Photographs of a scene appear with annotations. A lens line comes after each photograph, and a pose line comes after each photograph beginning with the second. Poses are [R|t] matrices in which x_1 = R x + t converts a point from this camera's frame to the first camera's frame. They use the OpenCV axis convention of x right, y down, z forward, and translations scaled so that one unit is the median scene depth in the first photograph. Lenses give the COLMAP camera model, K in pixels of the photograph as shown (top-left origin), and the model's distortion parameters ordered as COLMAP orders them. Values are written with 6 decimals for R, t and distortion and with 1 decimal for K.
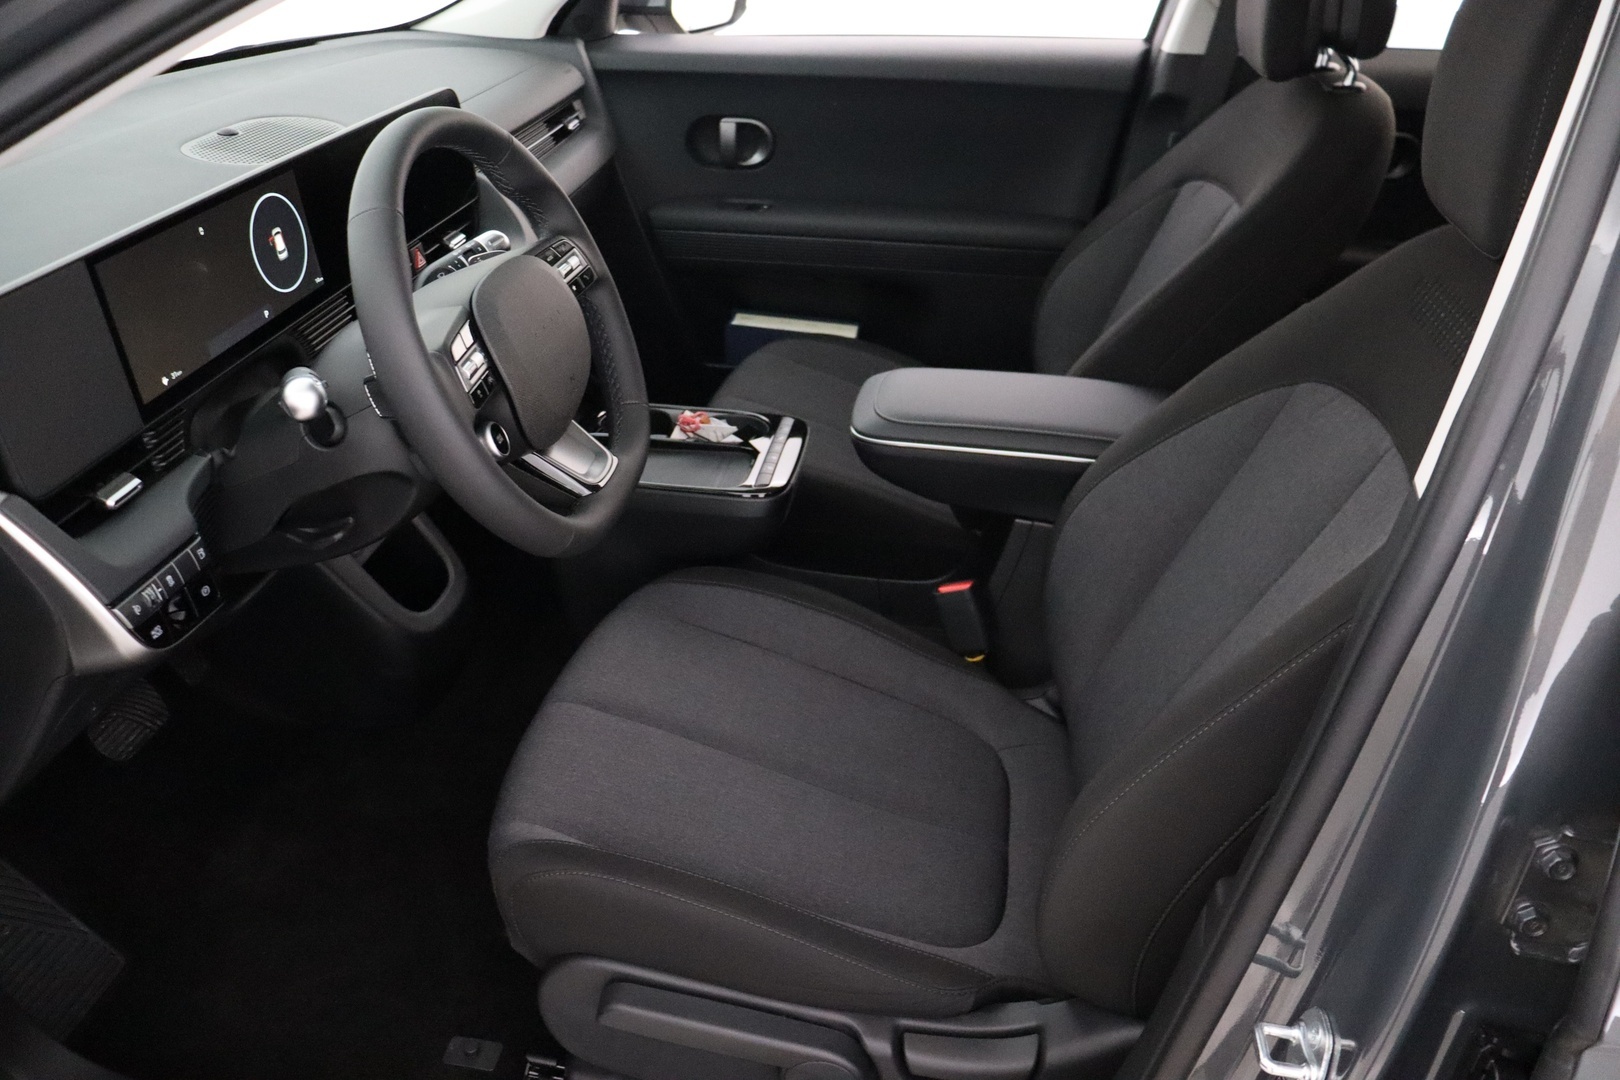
lens RADIAL K [[1377.1, 0, 810.0], [0, 1377.1, 540.0], [0, 0, 1]] dist [-0.113477, -0.003864]
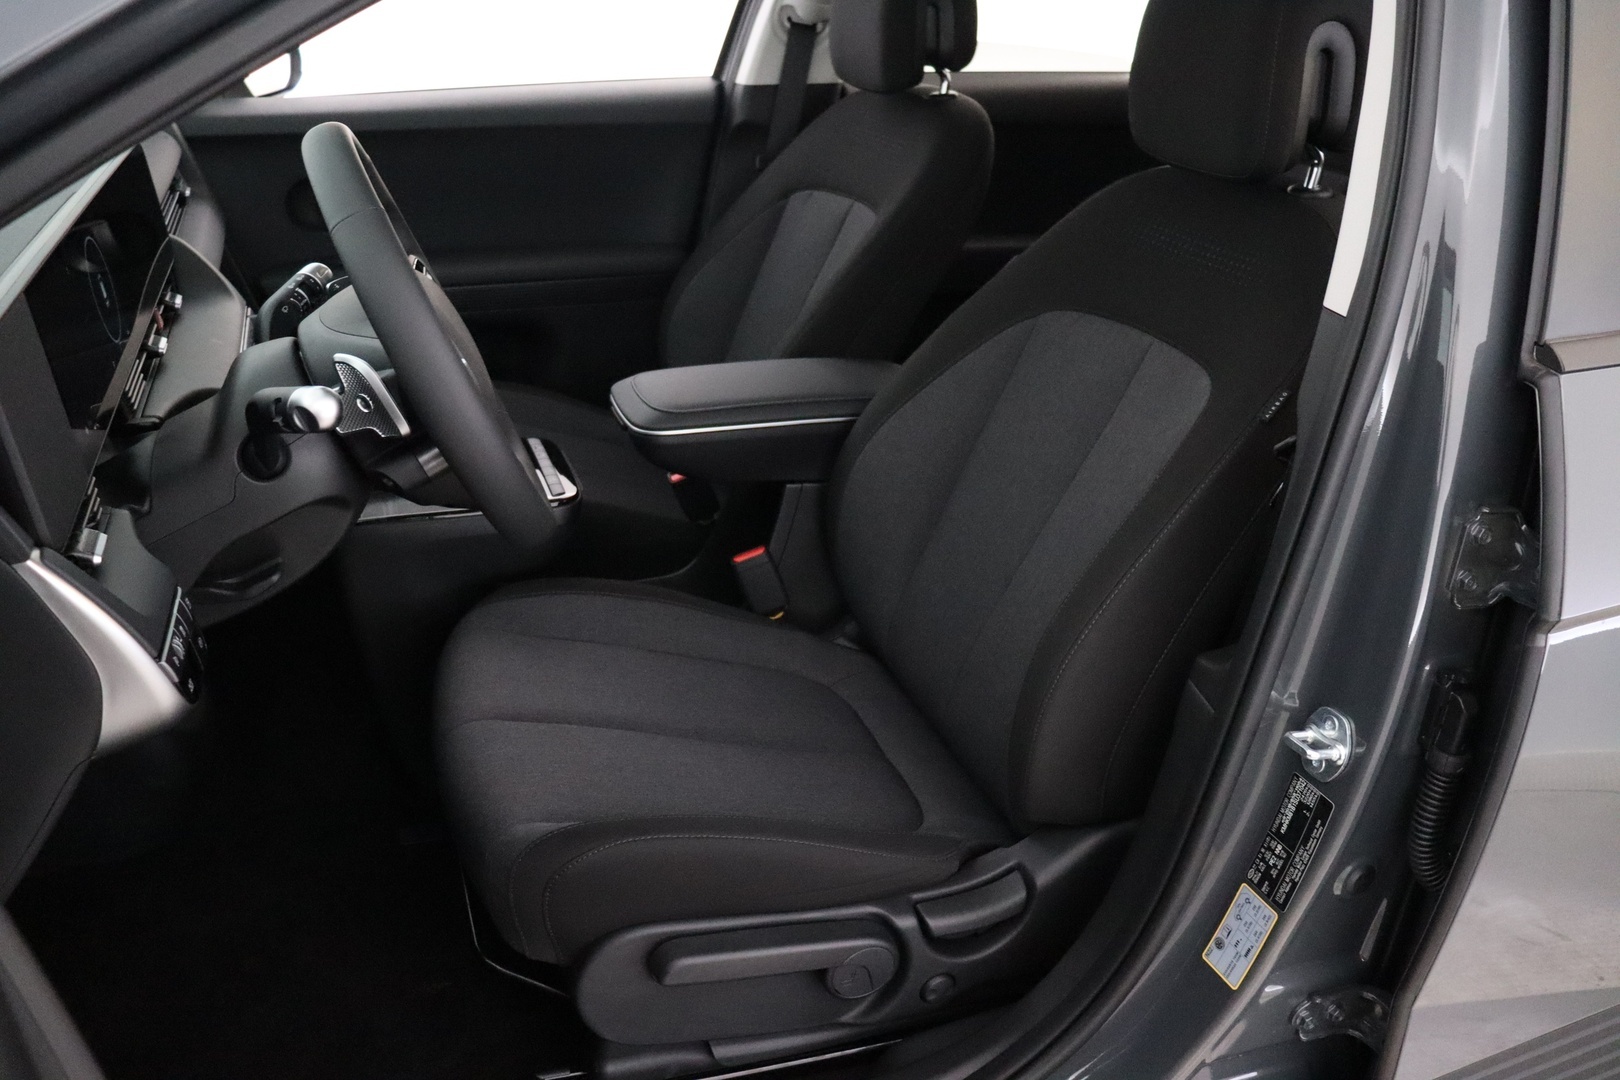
lens RADIAL K [[1396.9, 0, 810.0], [0, 1396.9, 540.0], [0, 0, 1]] dist [-0.120211, -0.002830]
pose [[0.871058, -0.178324, 0.457666, -0.349907], [0.208976, 0.977777, -0.016755, 0.050165], [-0.444508, 0.110236, 0.888966, -0.008434]]
